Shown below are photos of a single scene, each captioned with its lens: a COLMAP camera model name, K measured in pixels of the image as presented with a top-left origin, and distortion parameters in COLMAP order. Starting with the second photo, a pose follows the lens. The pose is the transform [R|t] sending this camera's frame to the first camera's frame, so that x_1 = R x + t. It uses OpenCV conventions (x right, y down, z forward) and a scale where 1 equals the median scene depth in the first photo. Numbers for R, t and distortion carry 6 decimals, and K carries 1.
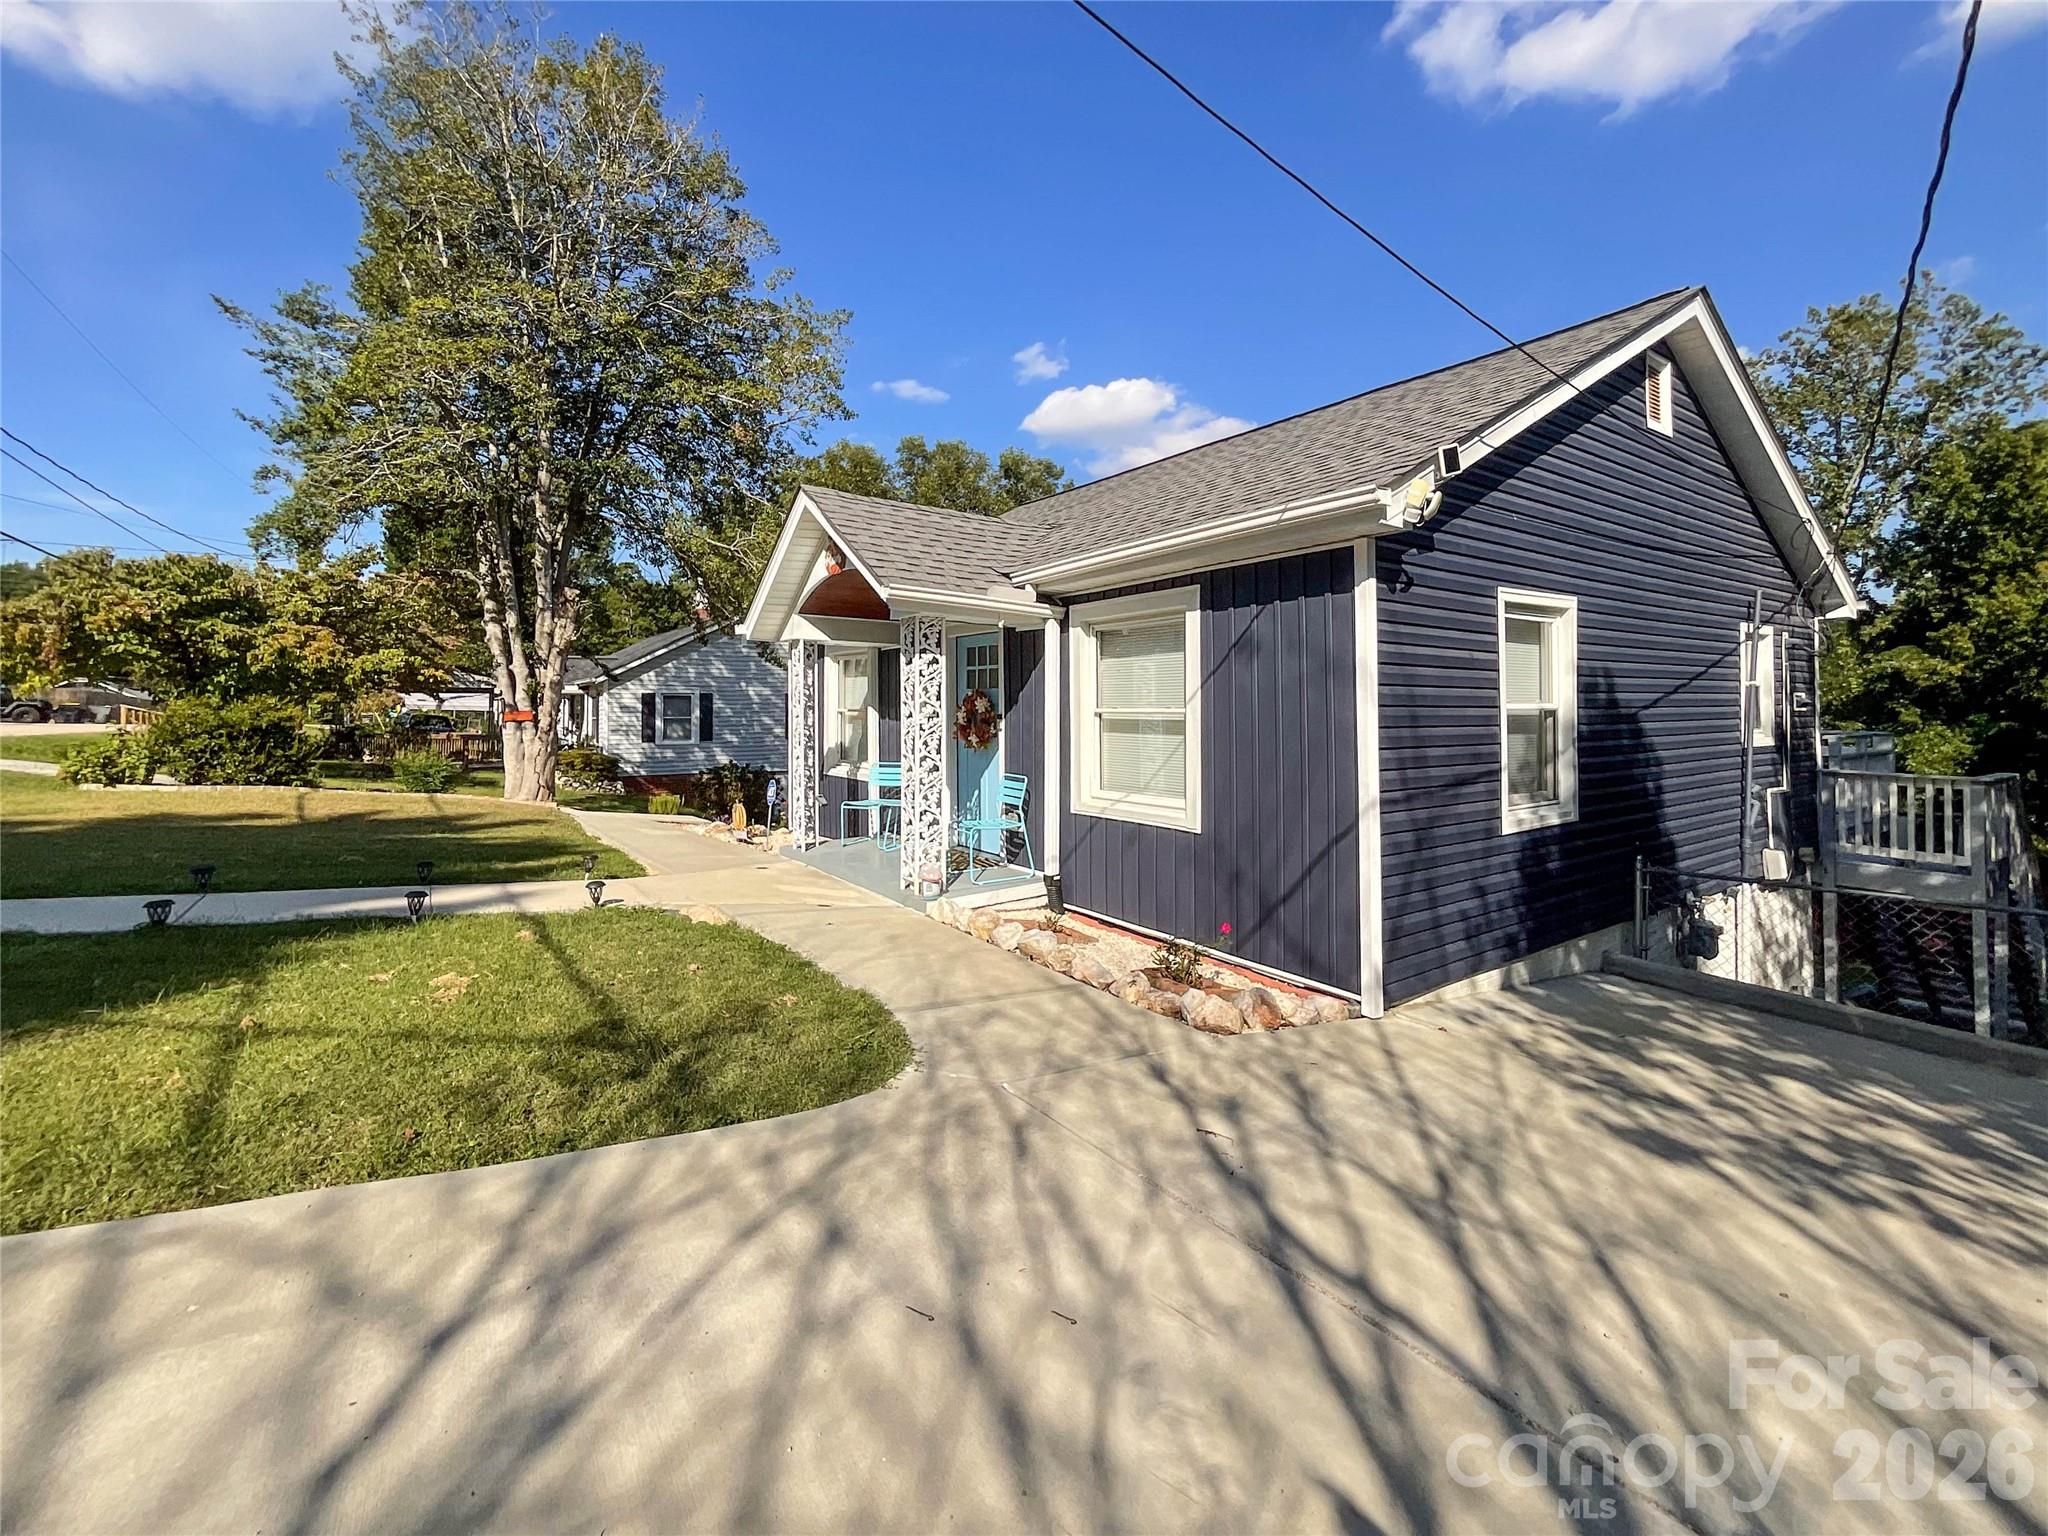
lens RADIAL K [[837.7, 0, 1025.1], [0, 837.7, 726.4], [0, 0, 1]] dist [-0.003515, 0.000009]
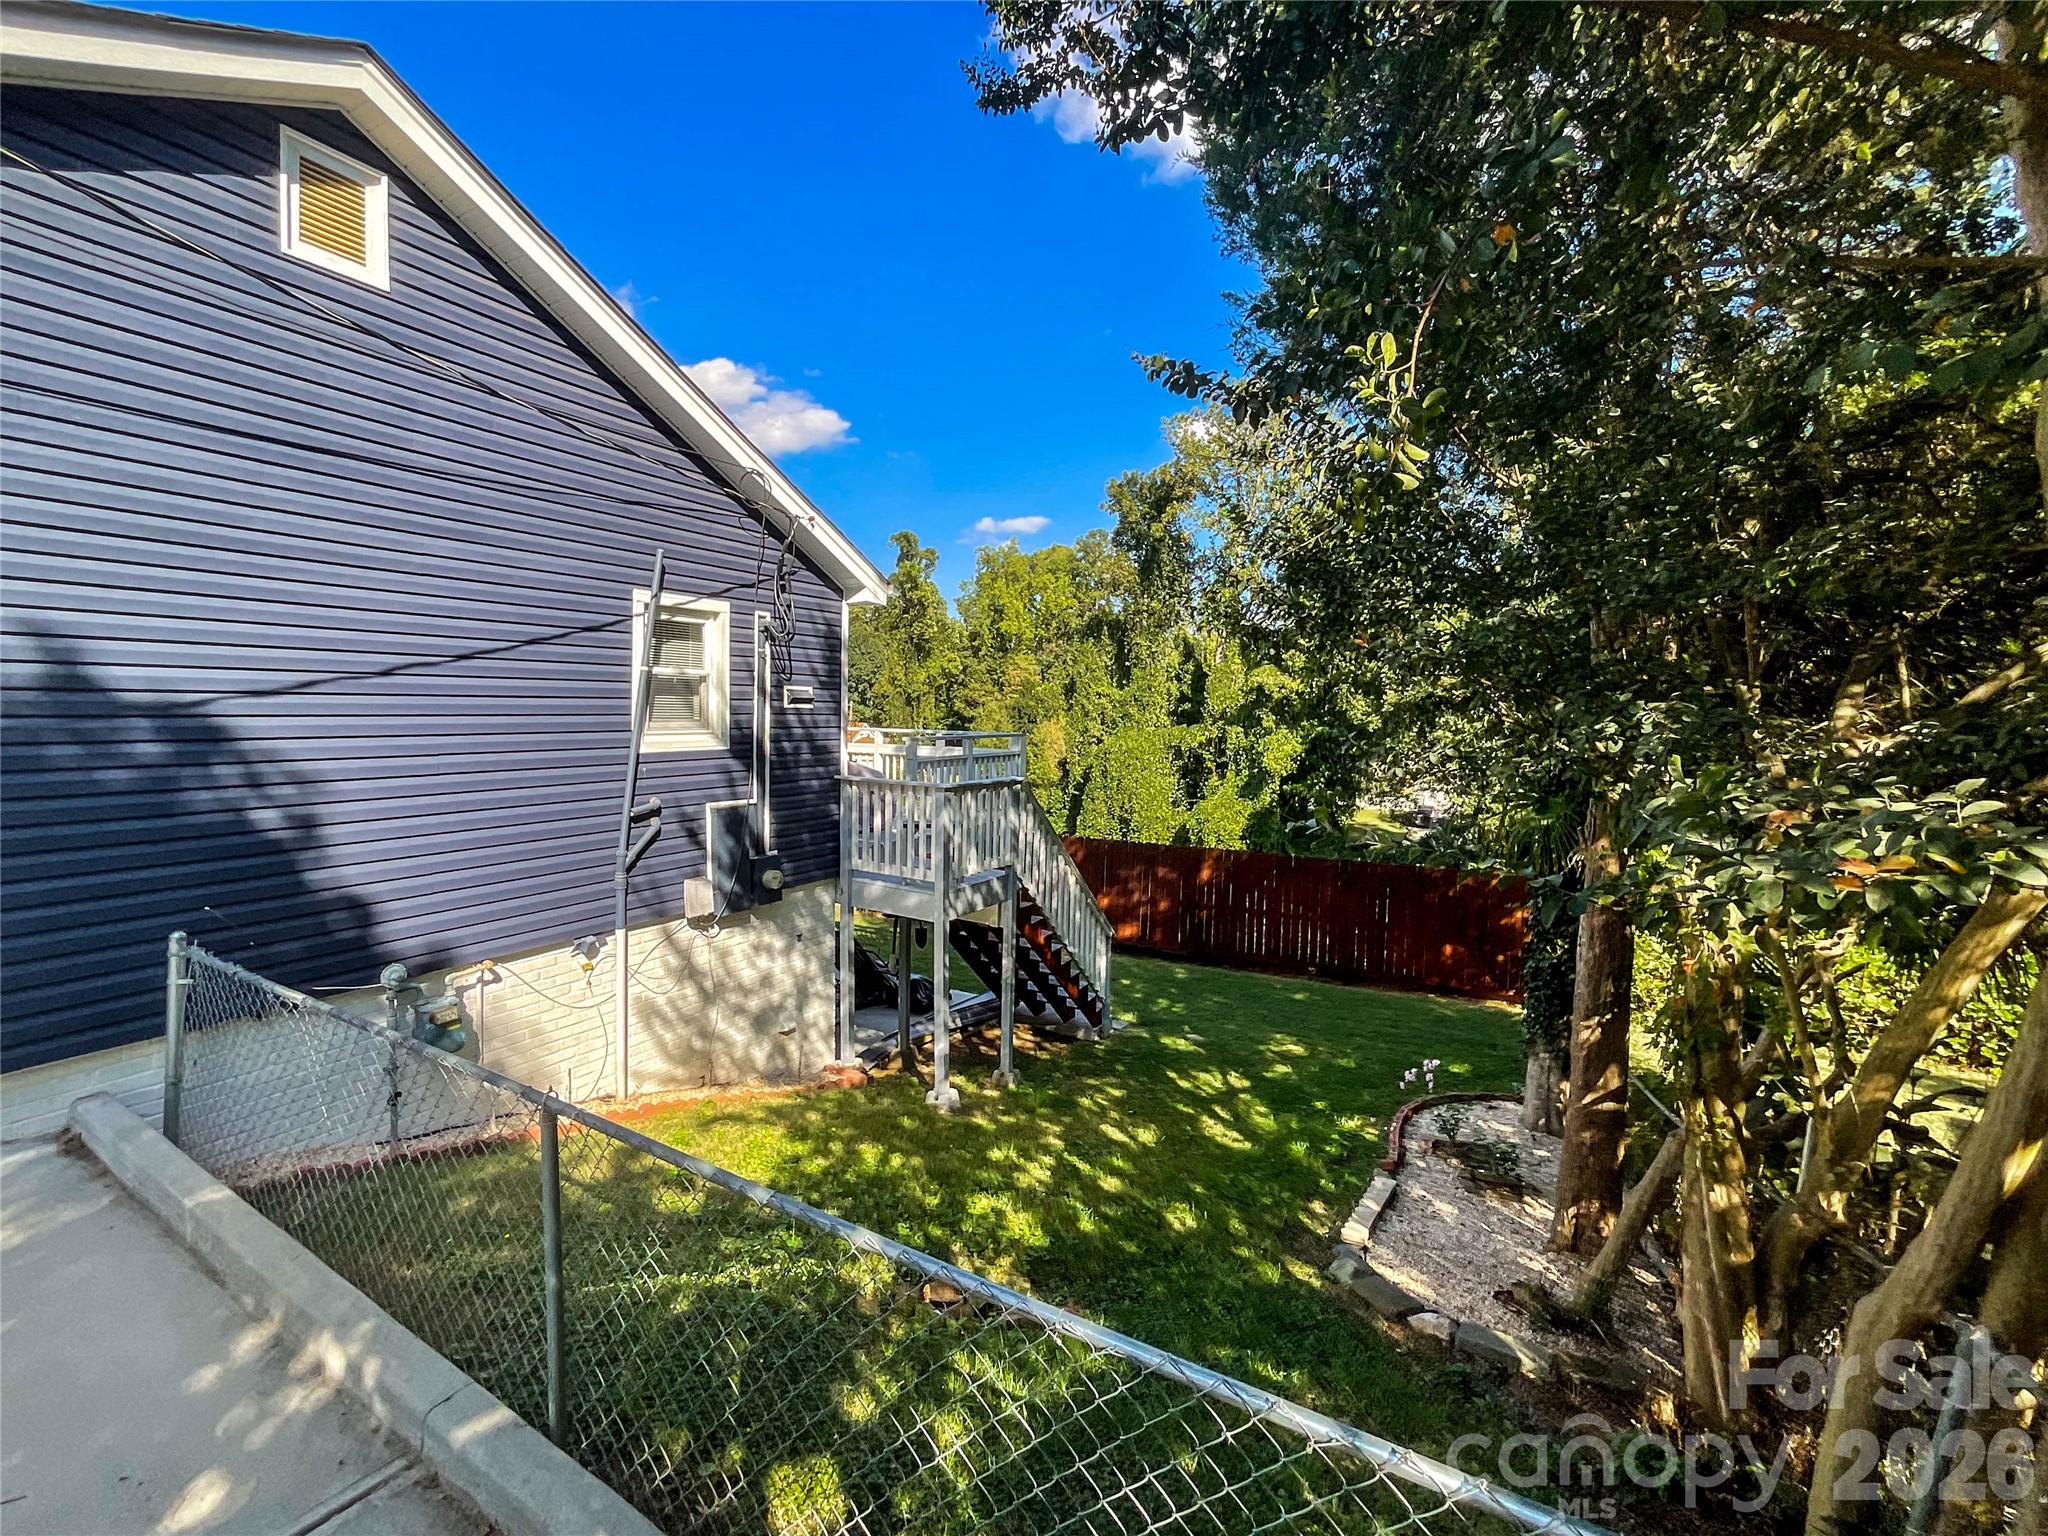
lens RADIAL K [[840.5, 0, 1024.0], [0, 840.5, 768.0], [0, 0, 1]] dist [-0.001776, -0.000151]
pose [[0.900270, -0.016681, 0.435013, 0.798096], [-0.003517, 0.998954, 0.045585, 0.002492], [-0.435319, -0.042568, 0.899269, 0.134155]]
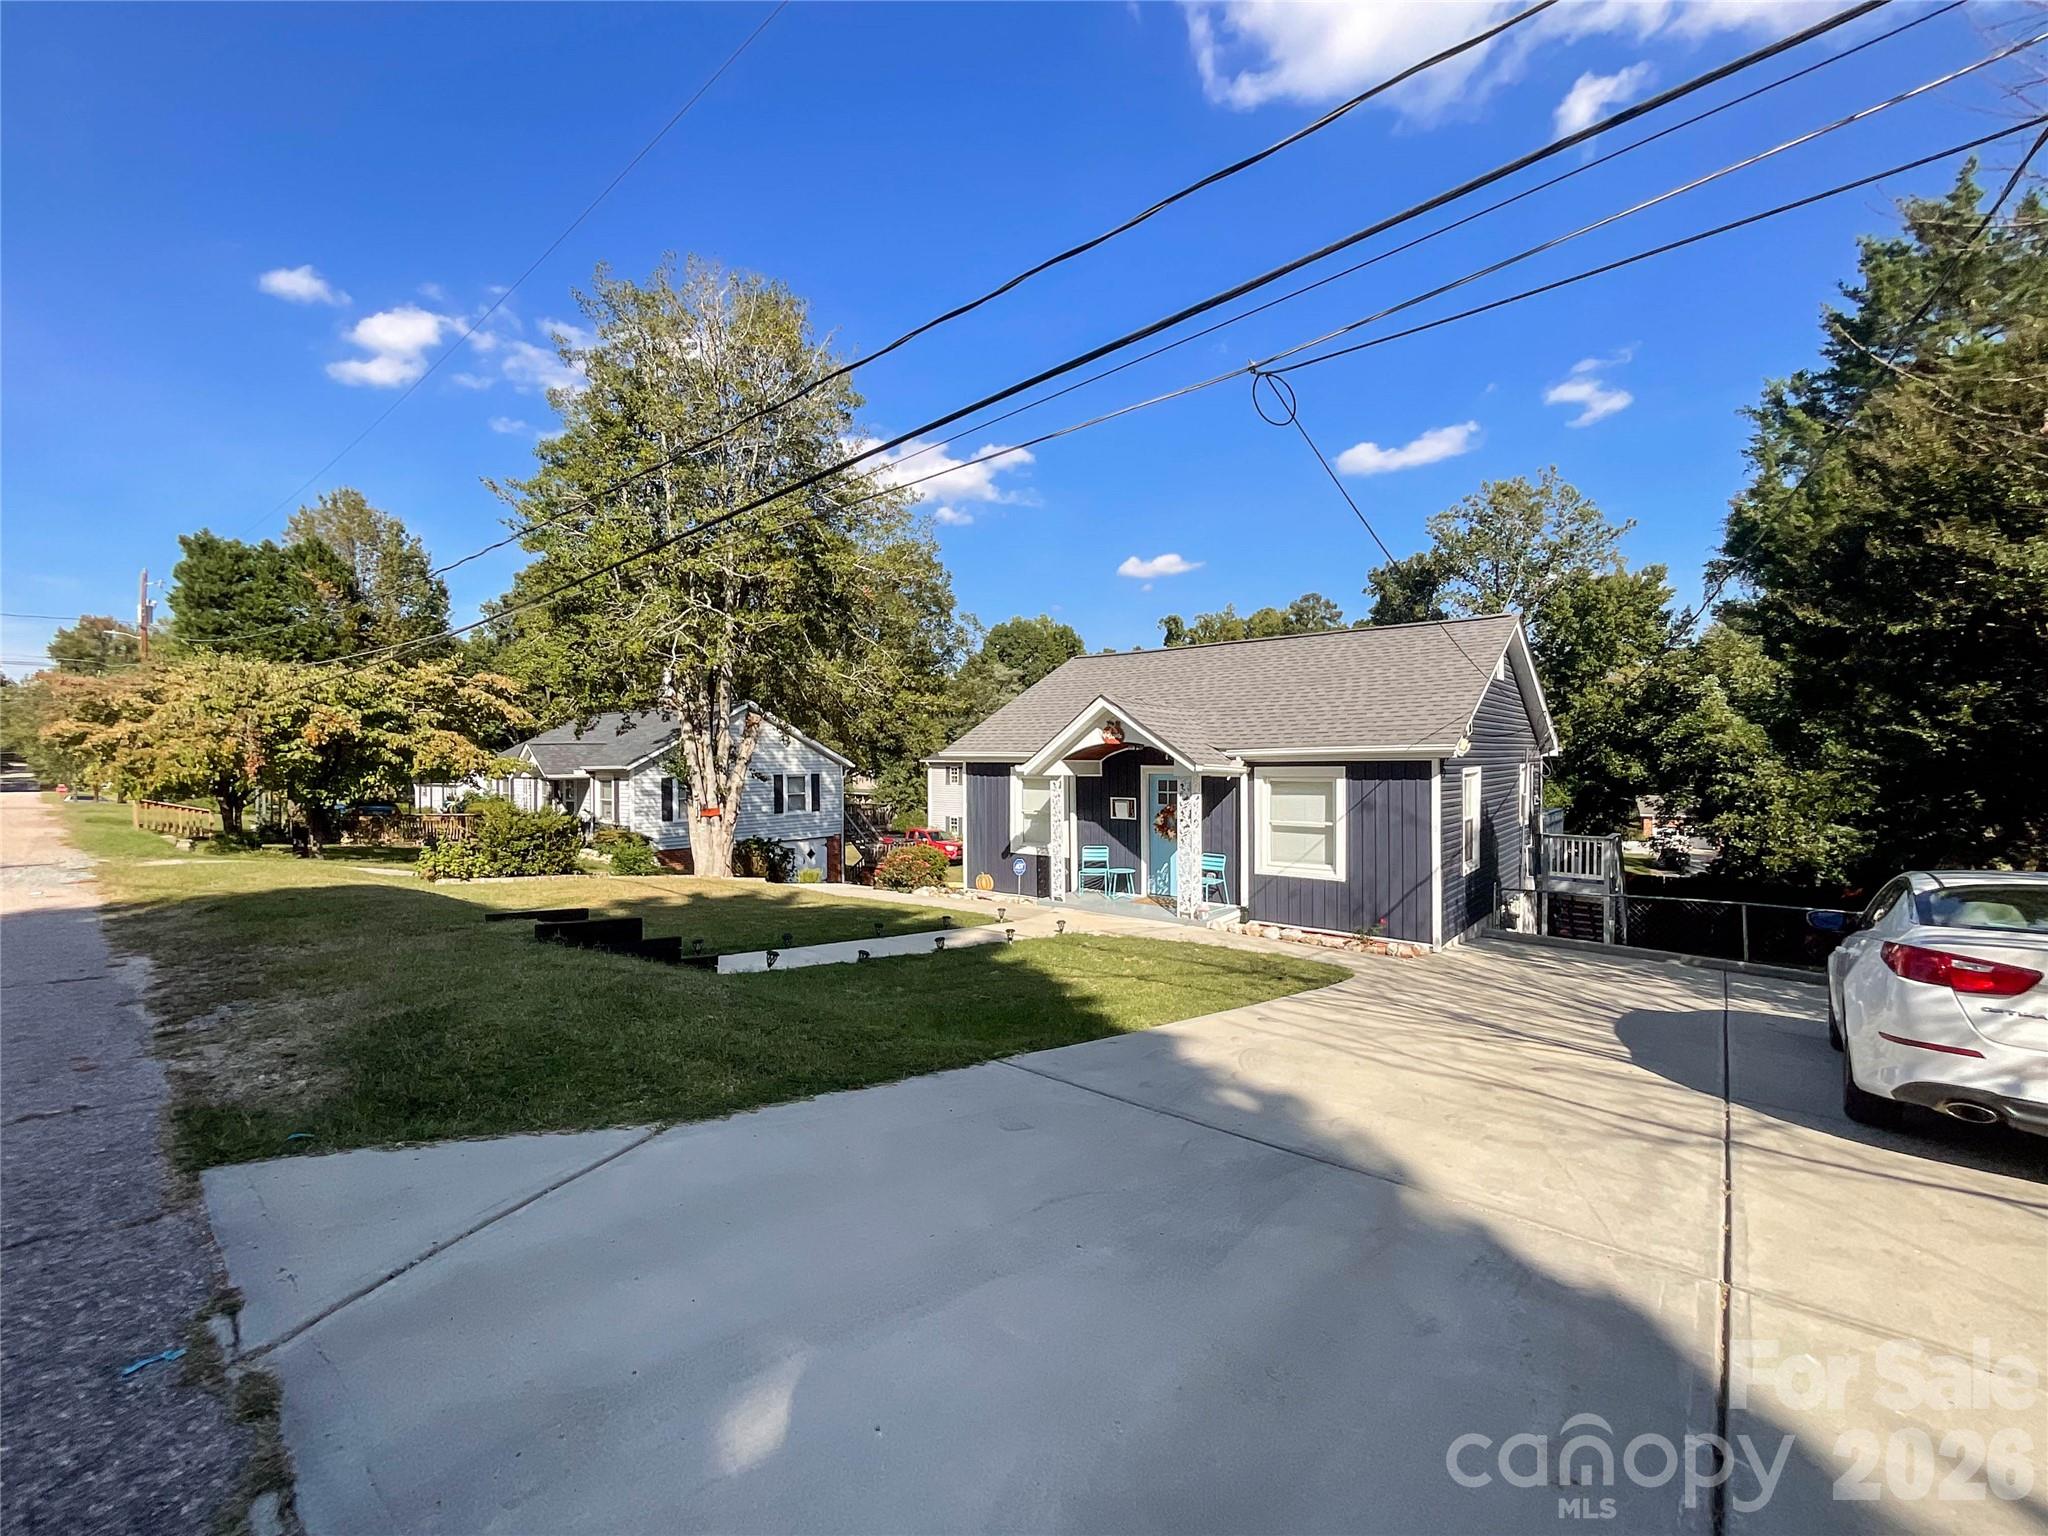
lens RADIAL K [[827.4, 0, 1025.2], [0, 827.4, 809.0], [0, 0, 1]] dist [-0.000334, -0.006880]
pose [[0.960787, -0.021289, 0.276470, -0.753659], [0.010378, 0.999111, 0.040870, -0.100677], [-0.277094, -0.036399, 0.960153, -0.522422]]
